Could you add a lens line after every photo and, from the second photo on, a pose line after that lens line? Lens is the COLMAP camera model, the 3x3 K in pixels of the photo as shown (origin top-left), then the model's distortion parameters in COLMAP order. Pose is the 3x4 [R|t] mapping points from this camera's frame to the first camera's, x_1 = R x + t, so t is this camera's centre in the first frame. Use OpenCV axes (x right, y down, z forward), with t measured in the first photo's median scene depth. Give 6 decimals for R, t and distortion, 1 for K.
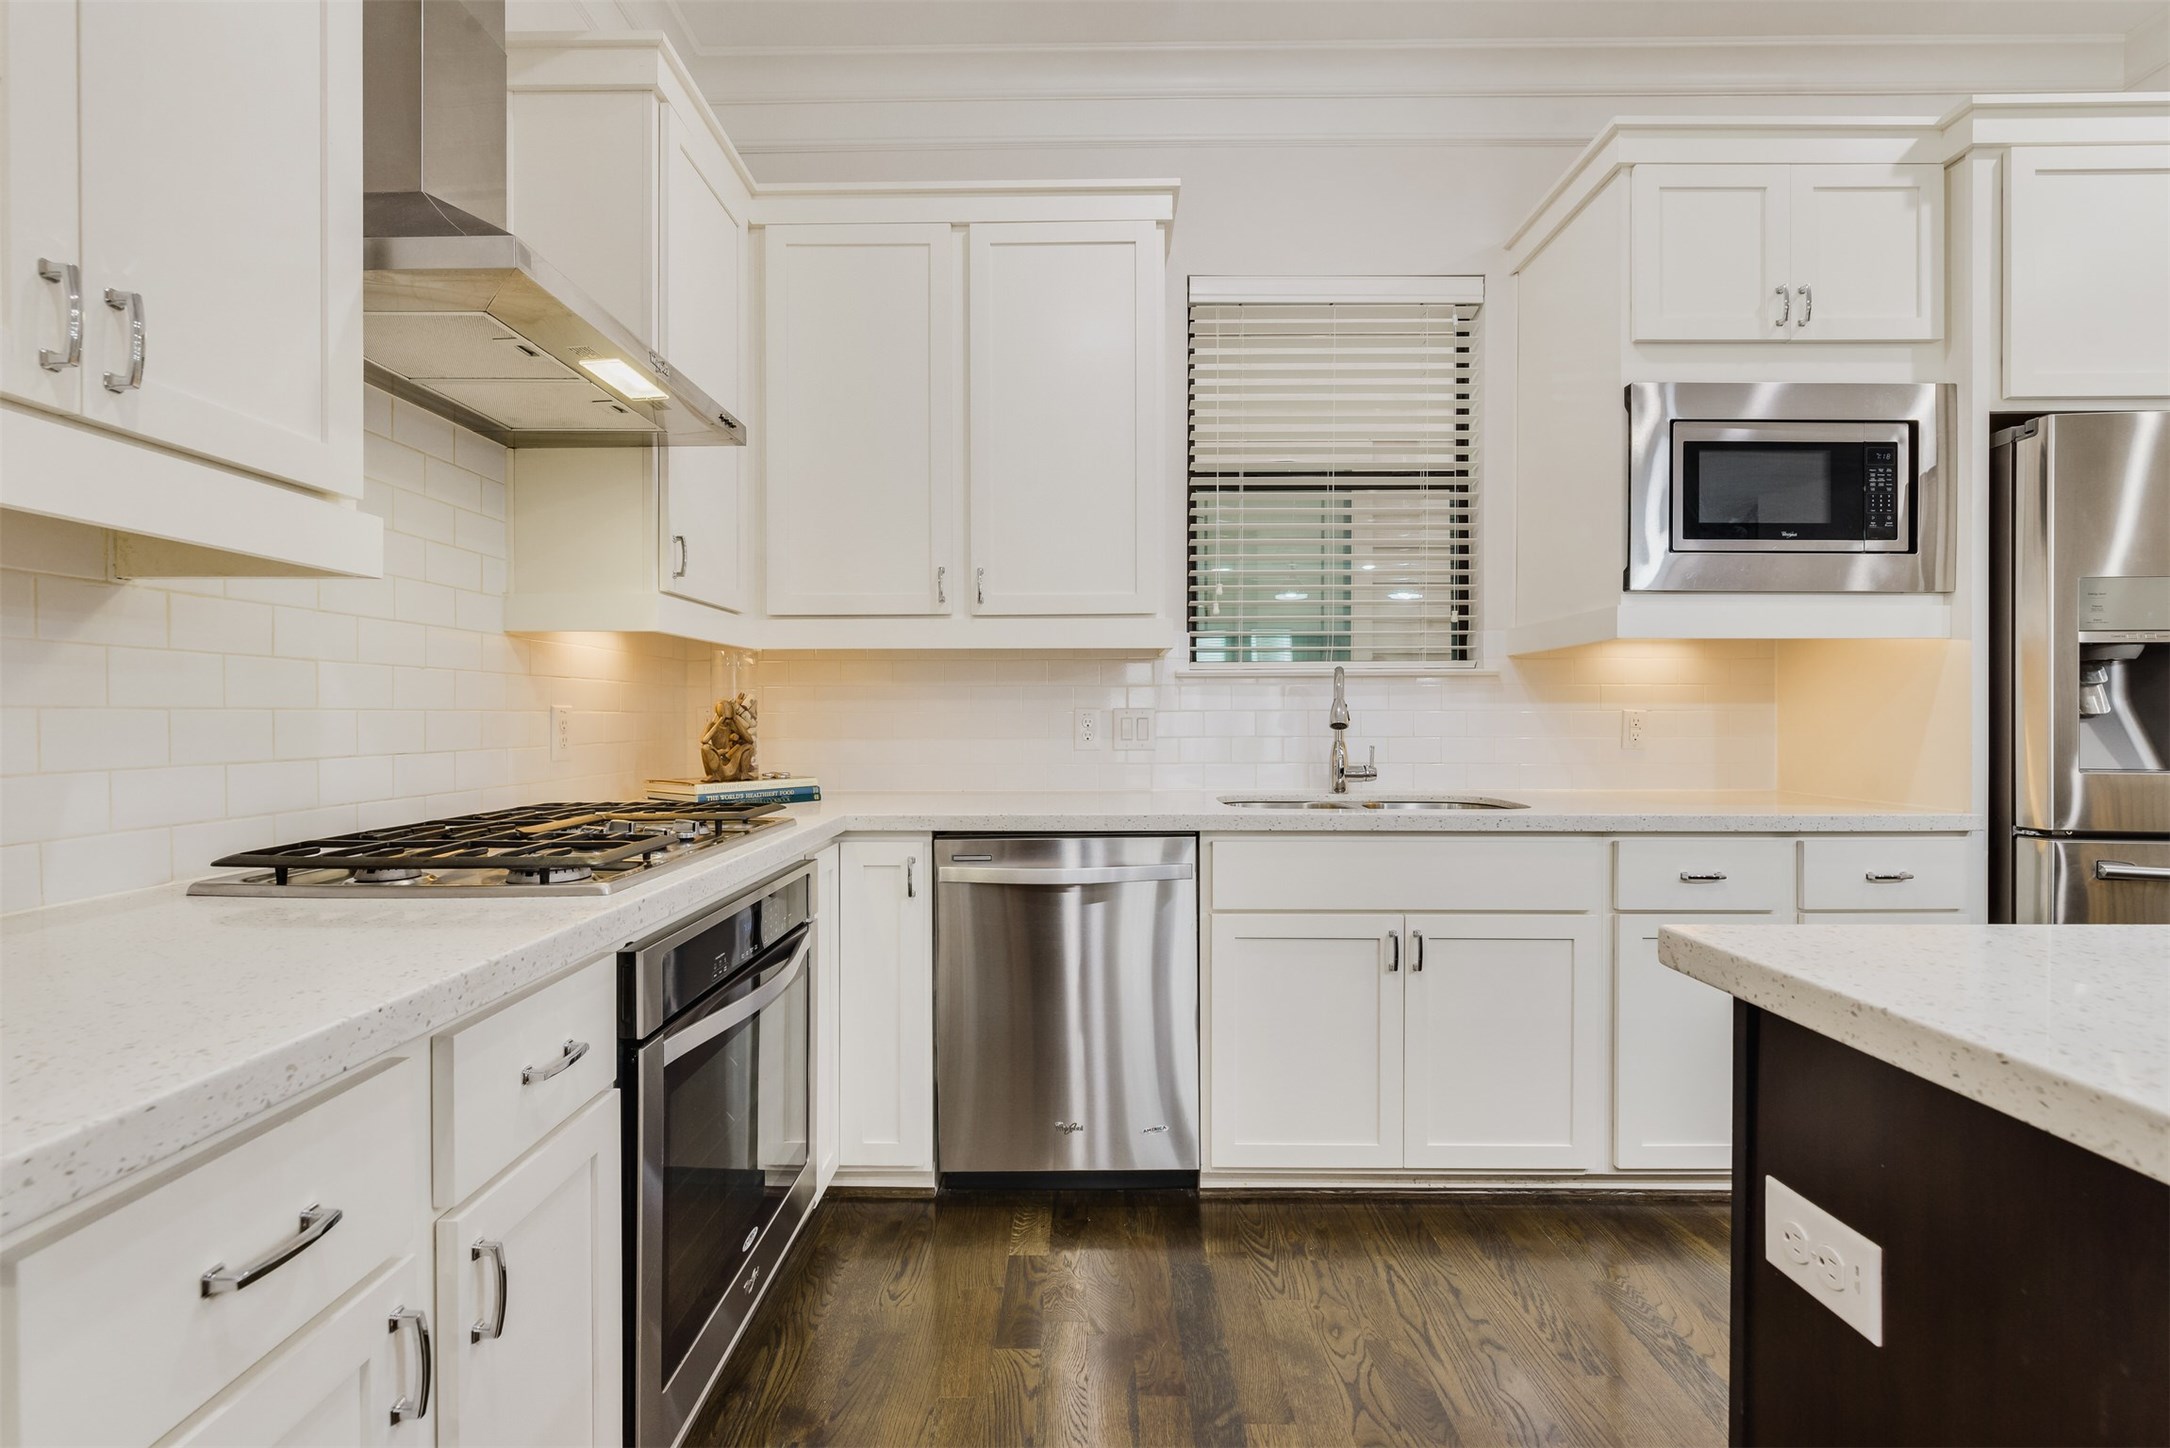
lens RADIAL K [[902.4, 0, 1089.9], [0, 902.4, 712.7], [0, 0, 1]] dist [-0.002023, 0.000135]
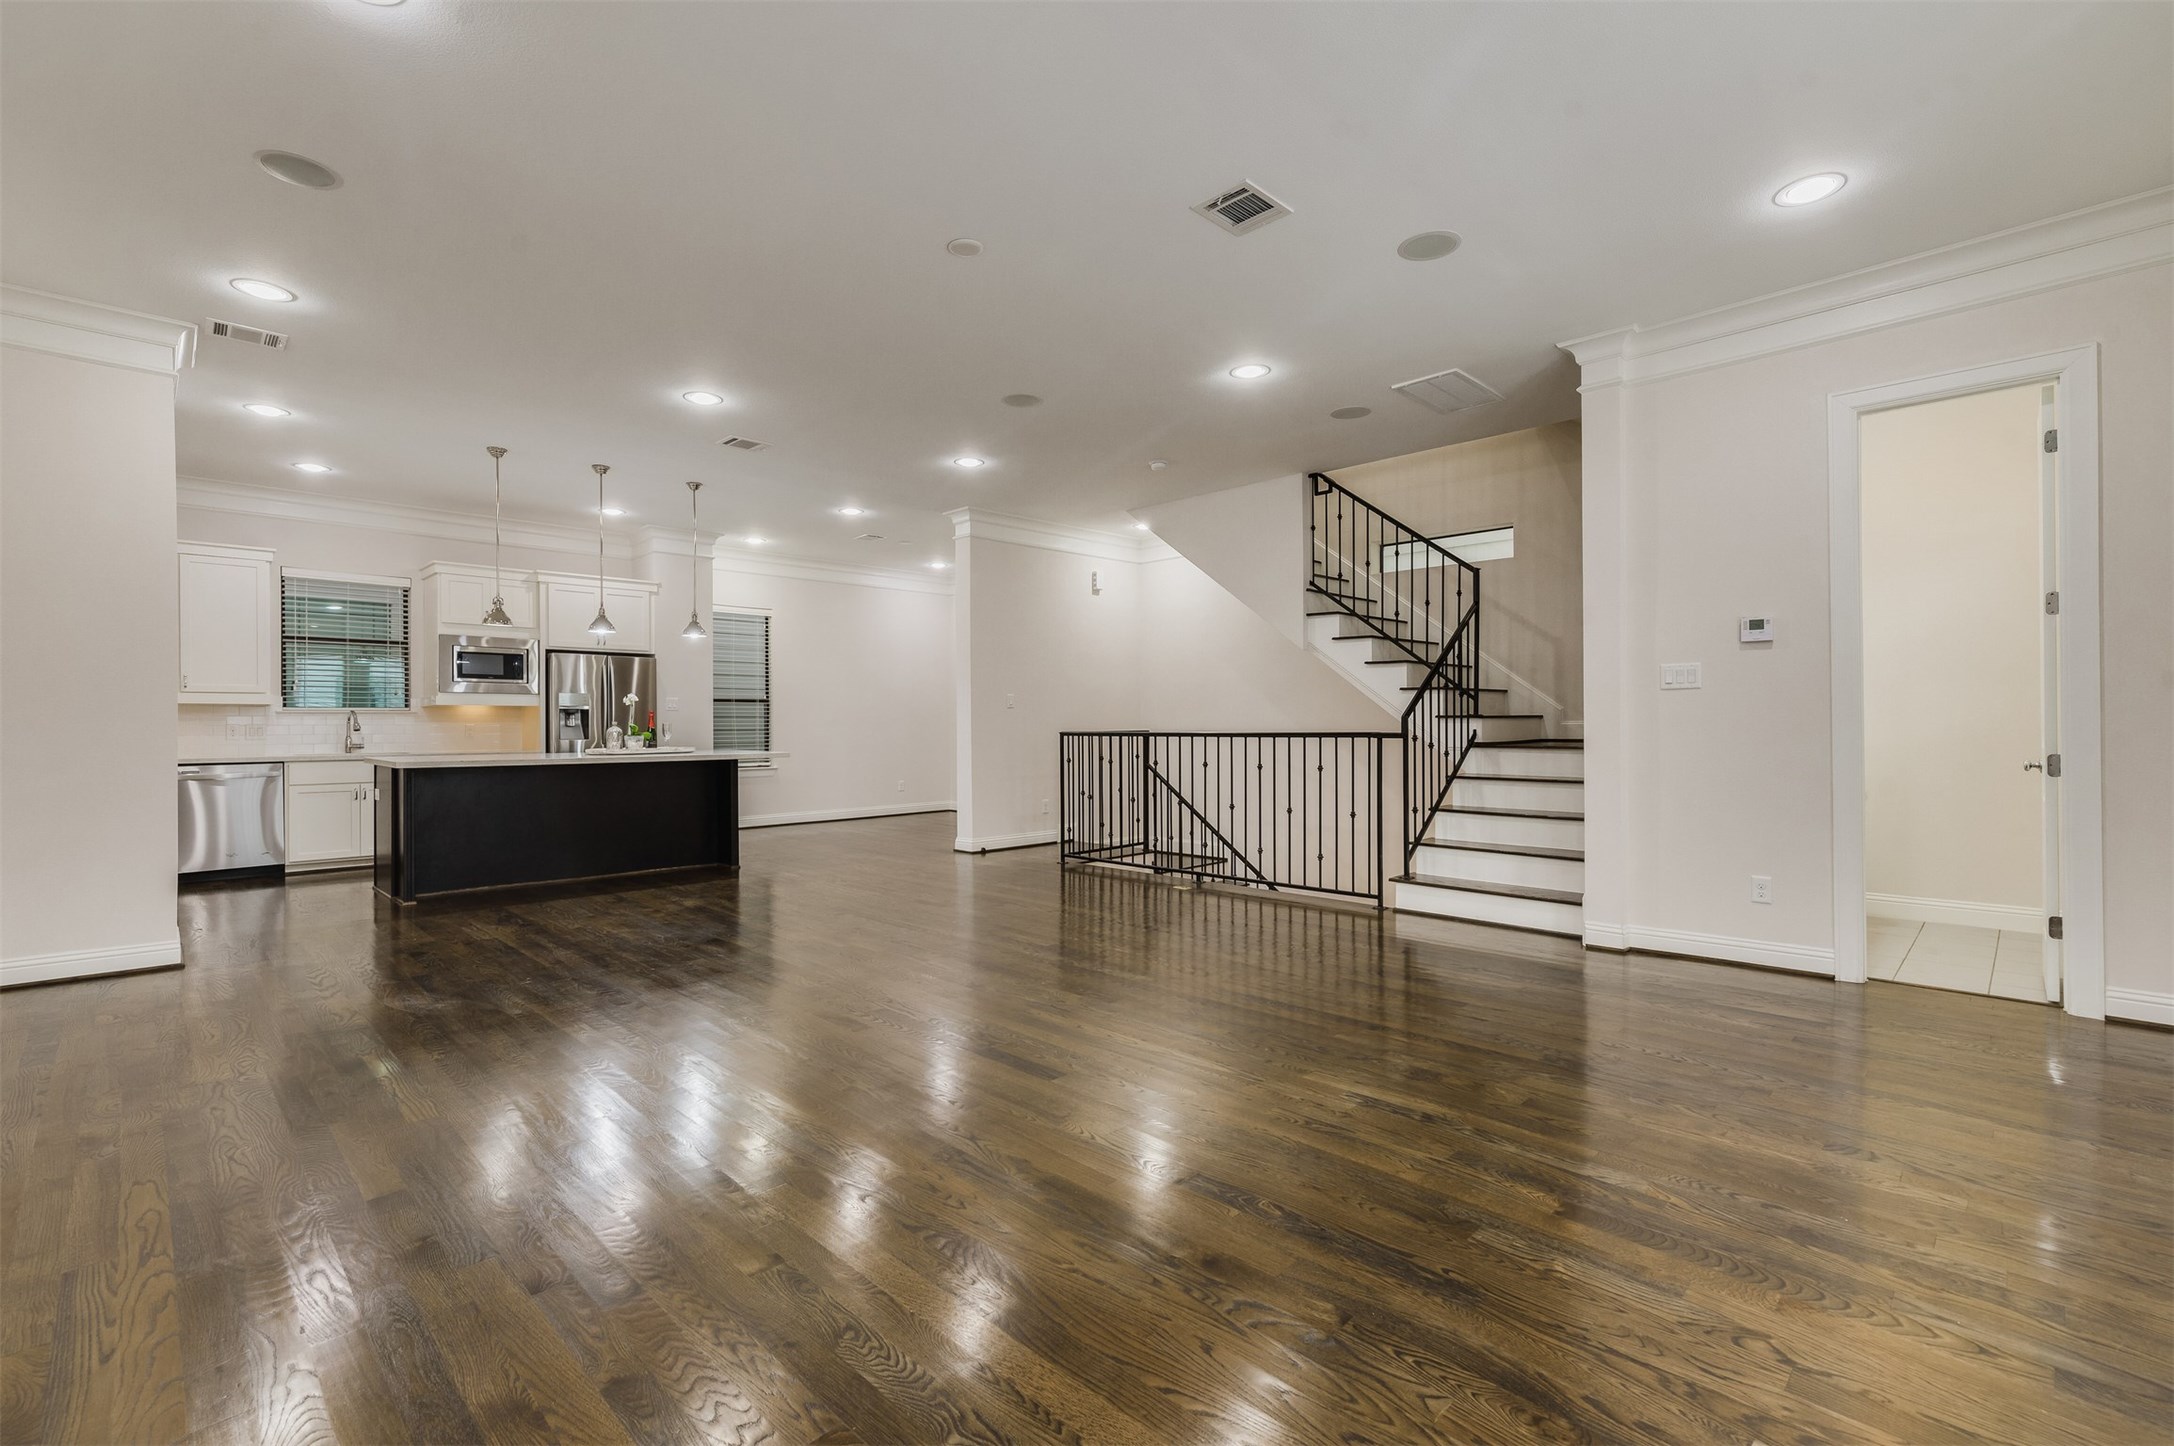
lens RADIAL K [[904.0, 0, 1051.3], [0, 904.0, 724.5], [0, 0, 1]] dist [-0.002023, 0.000135]
pose [[0.704237, -0.003500, 0.709957, -0.244498], [0.002137, 0.999994, 0.002810, -0.010234], [-0.709962, -0.000462, 0.704240, -3.290800]]
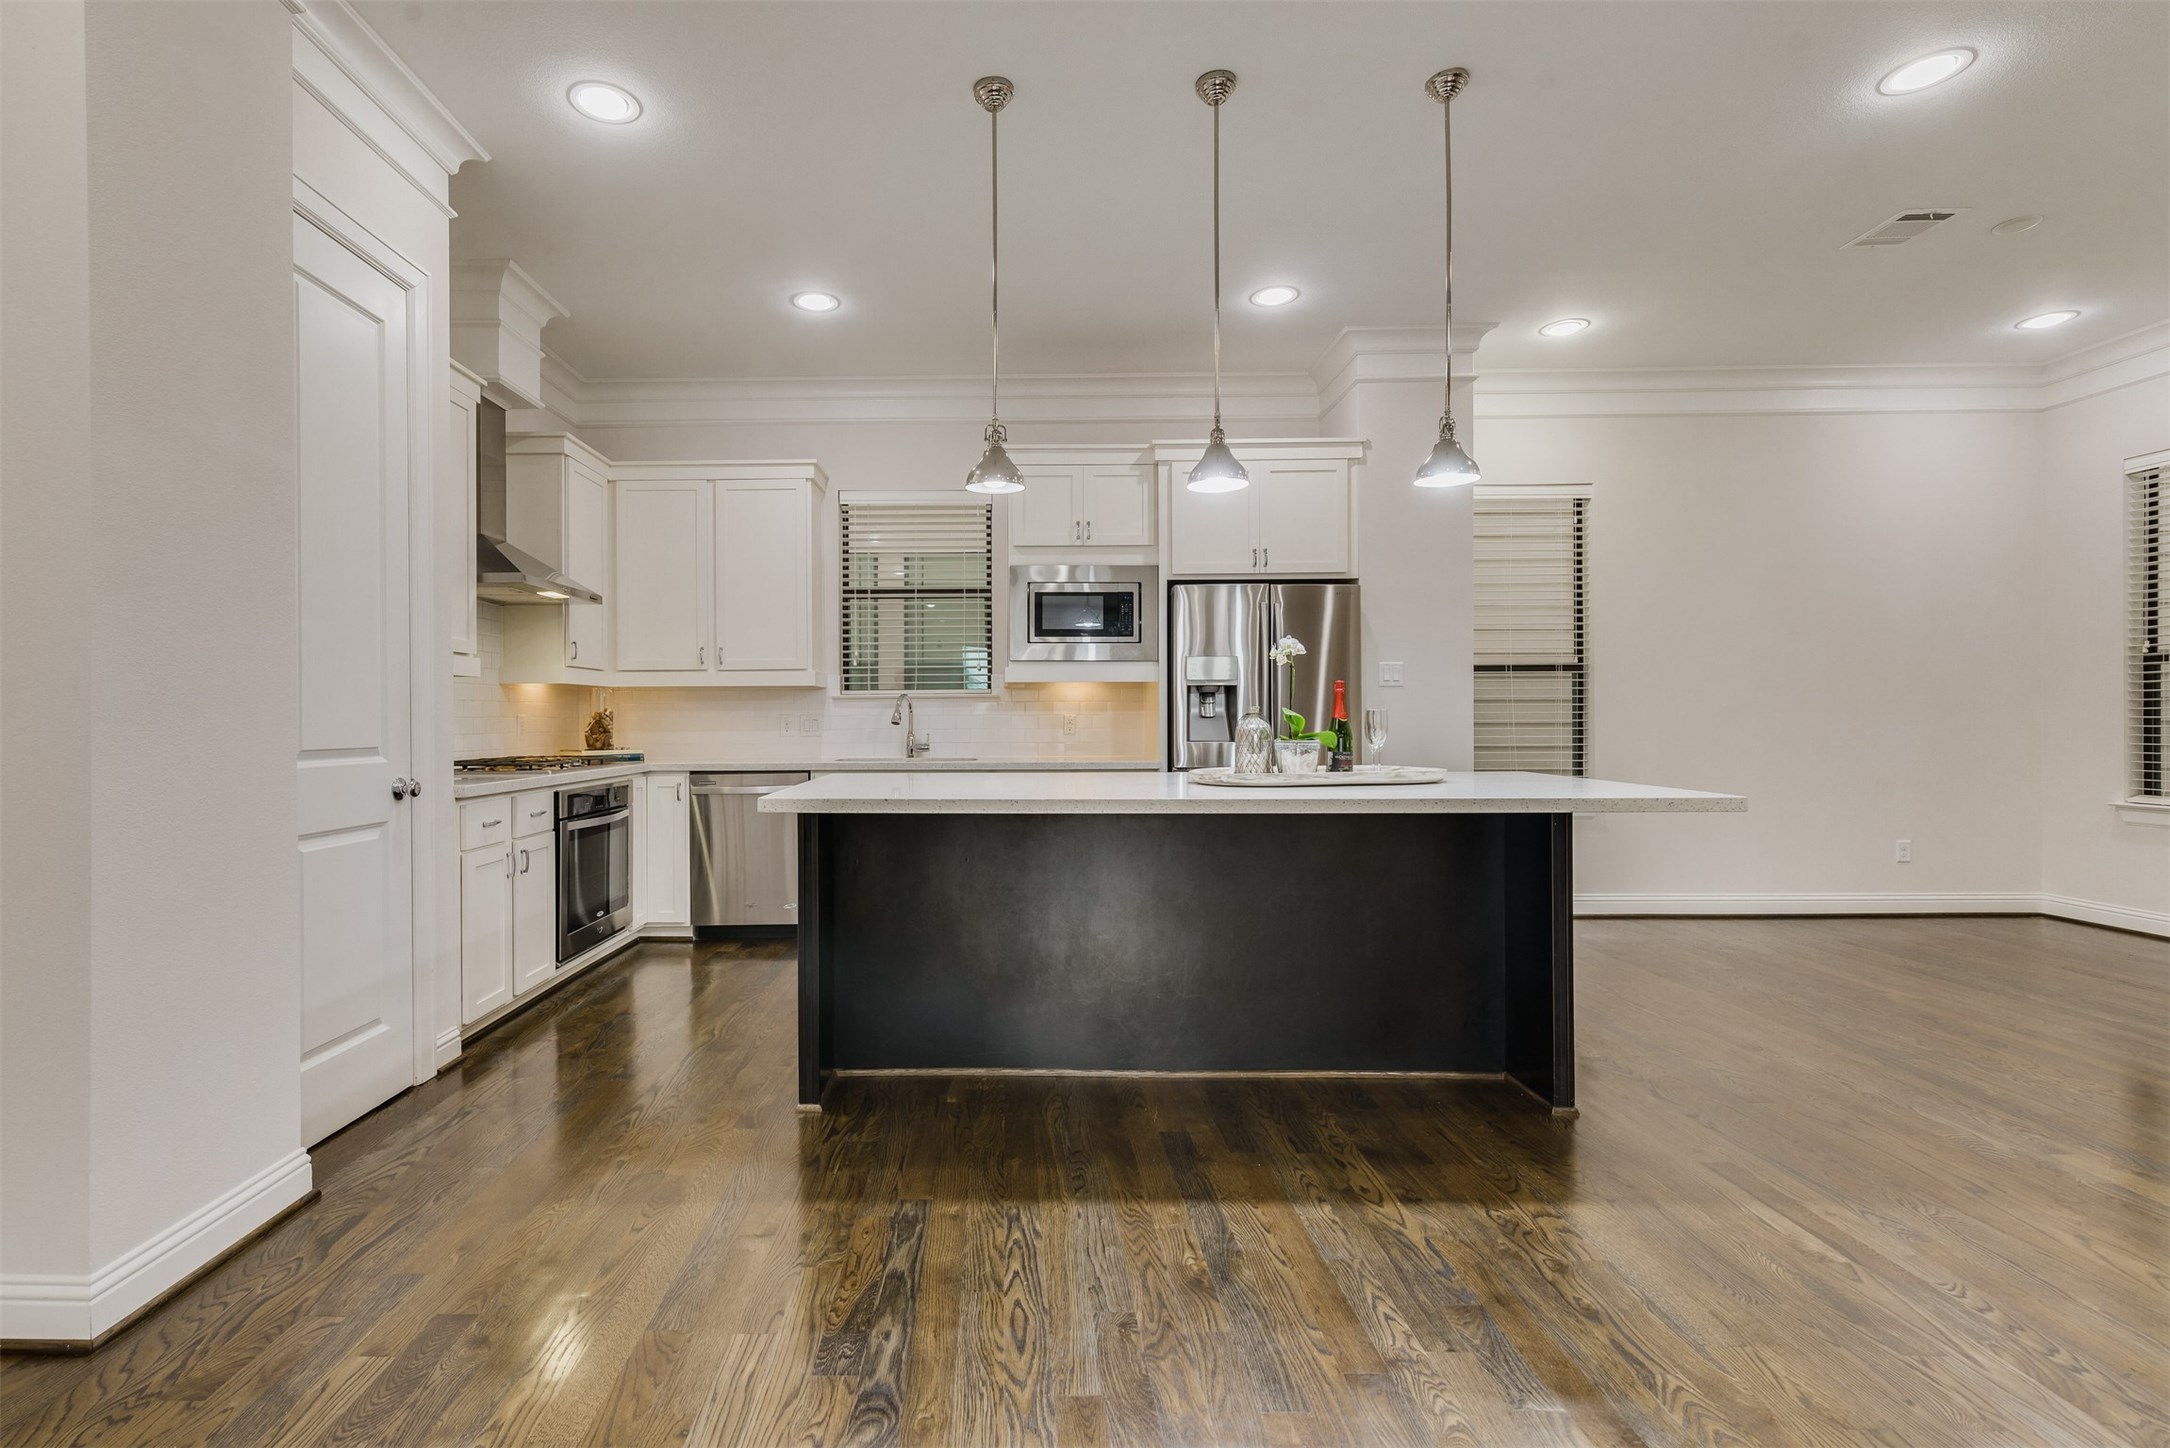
lens RADIAL K [[932.8, 0, 1017.3], [0, 932.8, 718.0], [0, 0, 1]] dist [-0.001874, -0.000567]
pose [[0.999967, -0.003765, 0.007146, 0.599765], [0.003756, 0.999992, 0.001213, 0.001252], [-0.007150, -0.001186, 0.999974, -1.265452]]
